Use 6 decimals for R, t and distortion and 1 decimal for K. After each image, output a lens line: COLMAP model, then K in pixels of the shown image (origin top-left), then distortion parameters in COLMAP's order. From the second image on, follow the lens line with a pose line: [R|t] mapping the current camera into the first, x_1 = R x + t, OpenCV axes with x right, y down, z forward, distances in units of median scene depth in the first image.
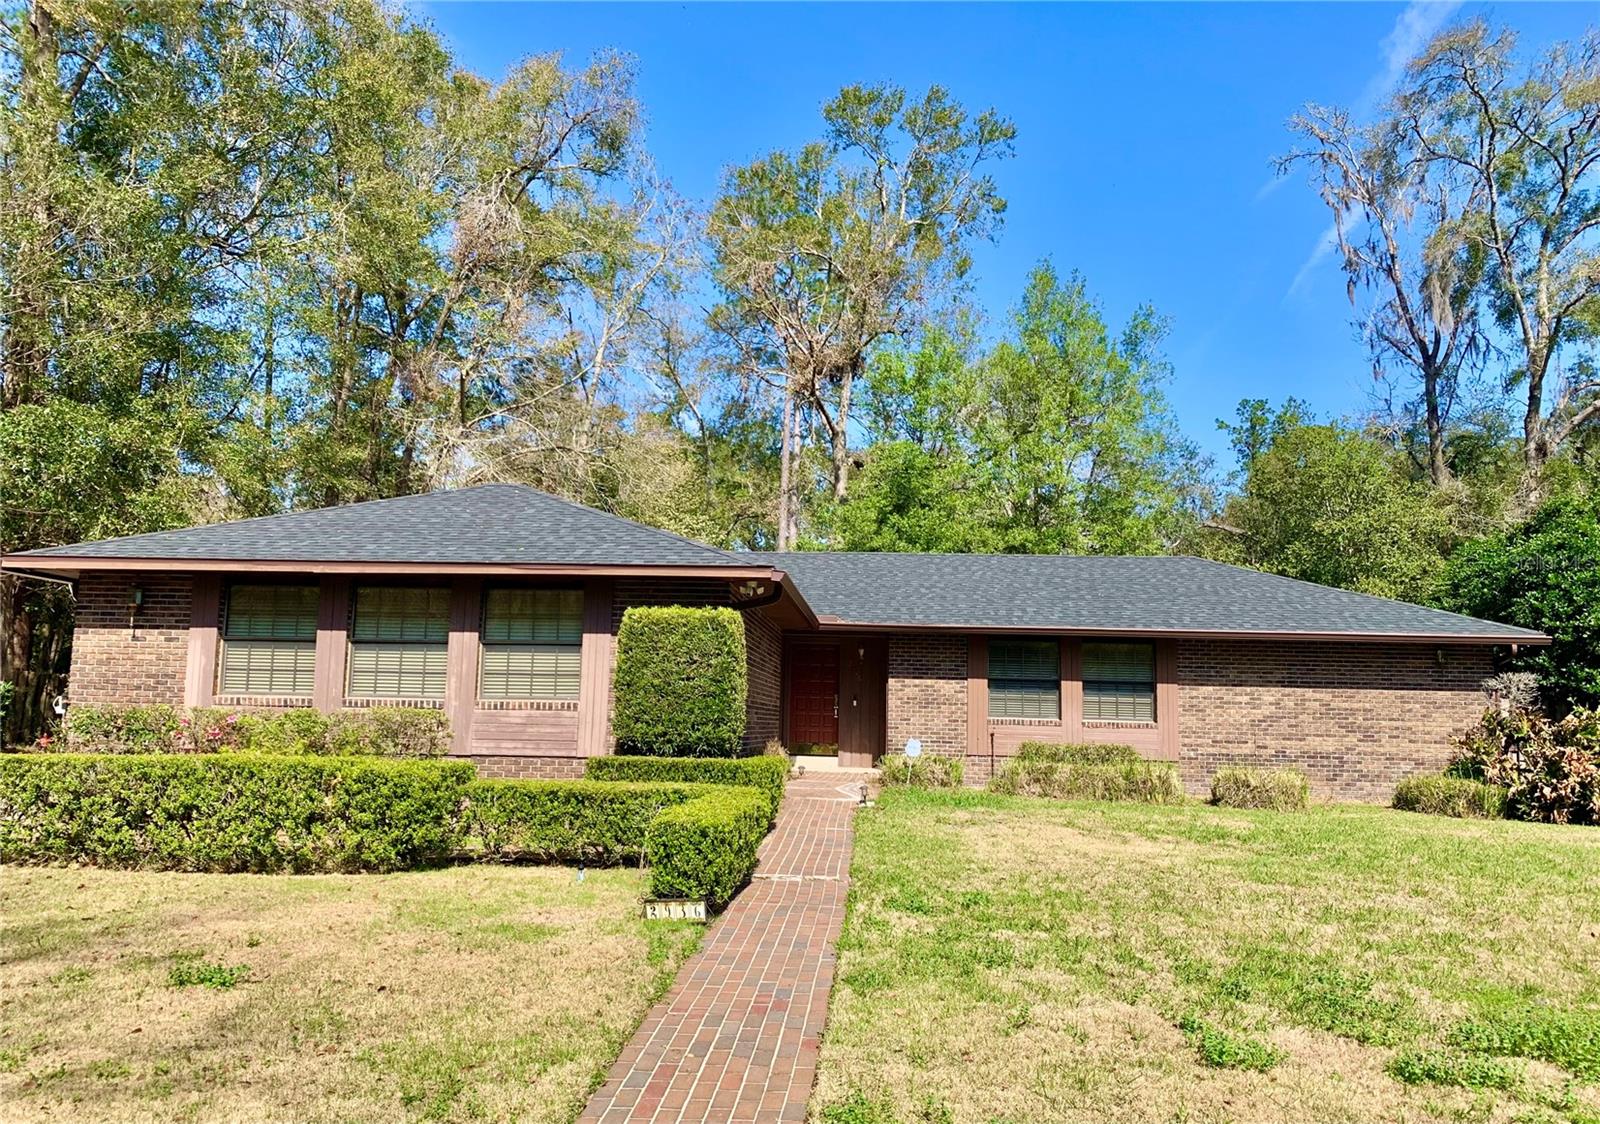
lens RADIAL K [[1222.7, 0, 800.1], [0, 1222.7, 586.2], [0, 0, 1]] dist [0.004670, -0.003716]
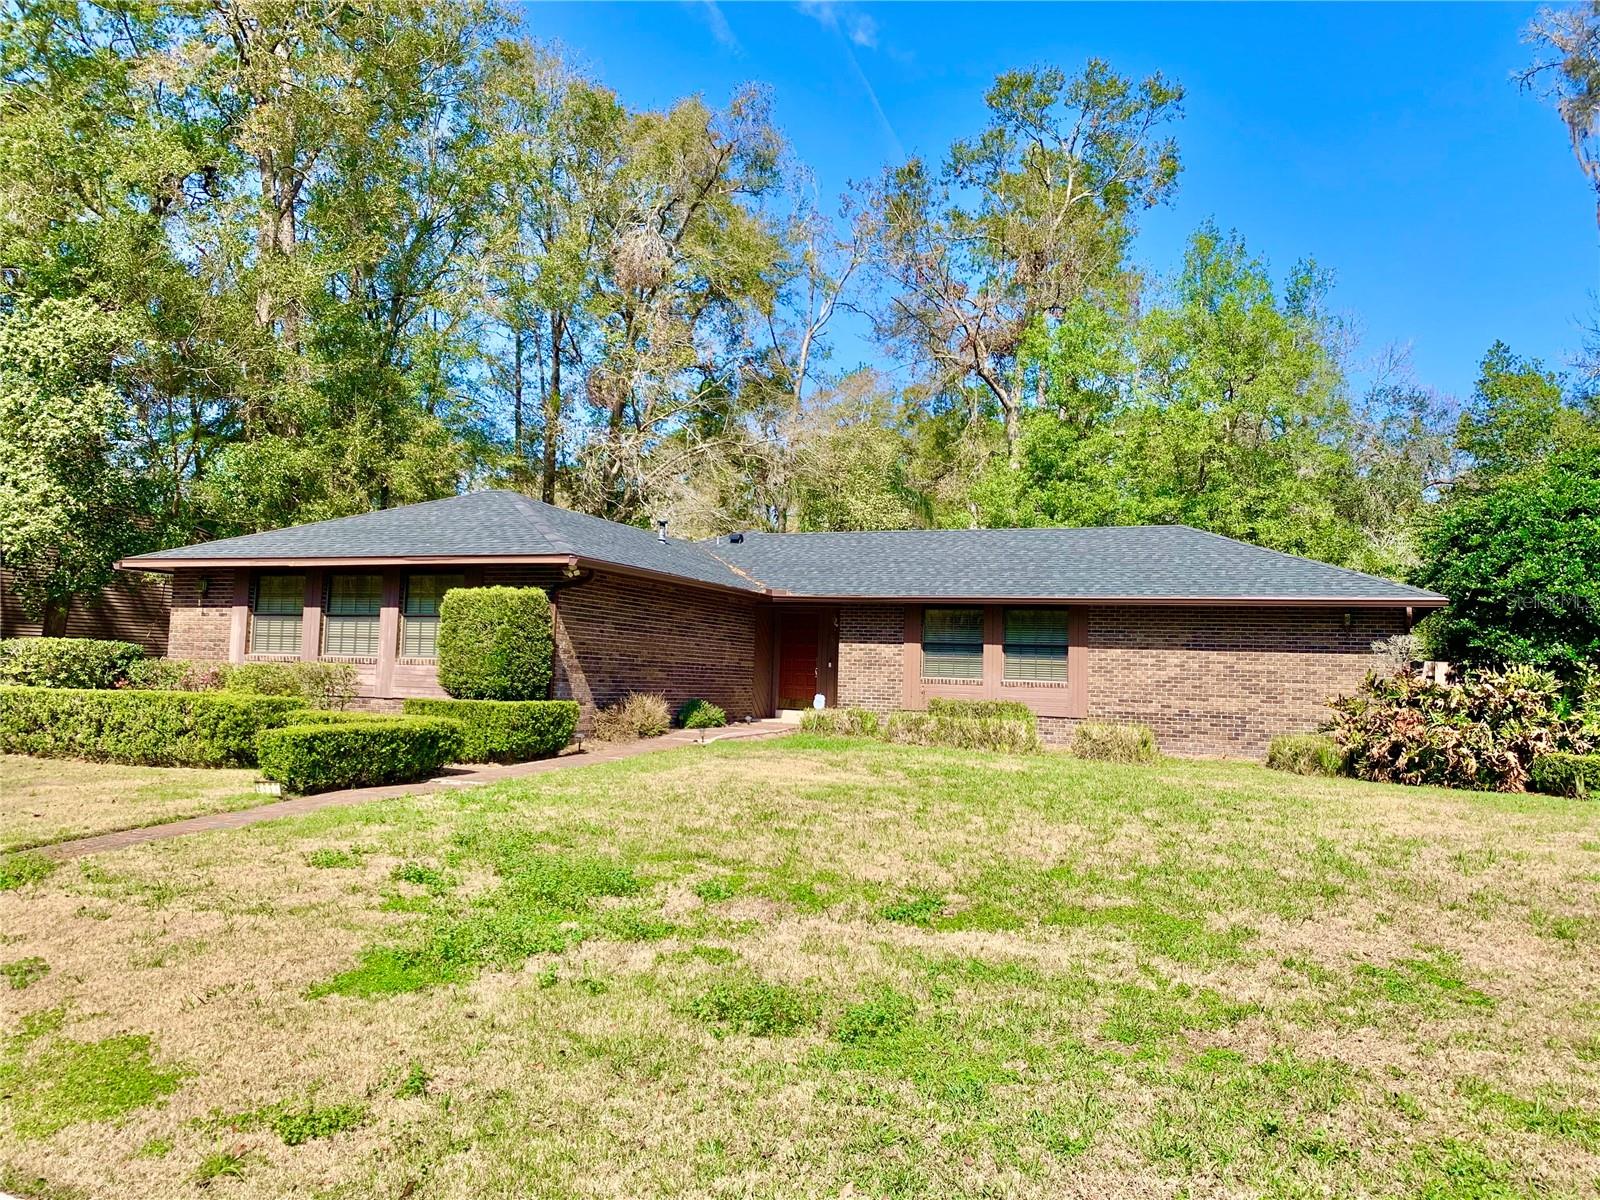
lens RADIAL K [[1219.0, 0, 803.8], [0, 1219.0, 590.5], [0, 0, 1]] dist [0.009274, -0.010454]
pose [[0.949035, -0.015224, -0.314803, 0.413925], [0.024216, 0.999402, 0.024674, -0.002638], [0.314239, -0.031040, 0.948836, -0.098284]]
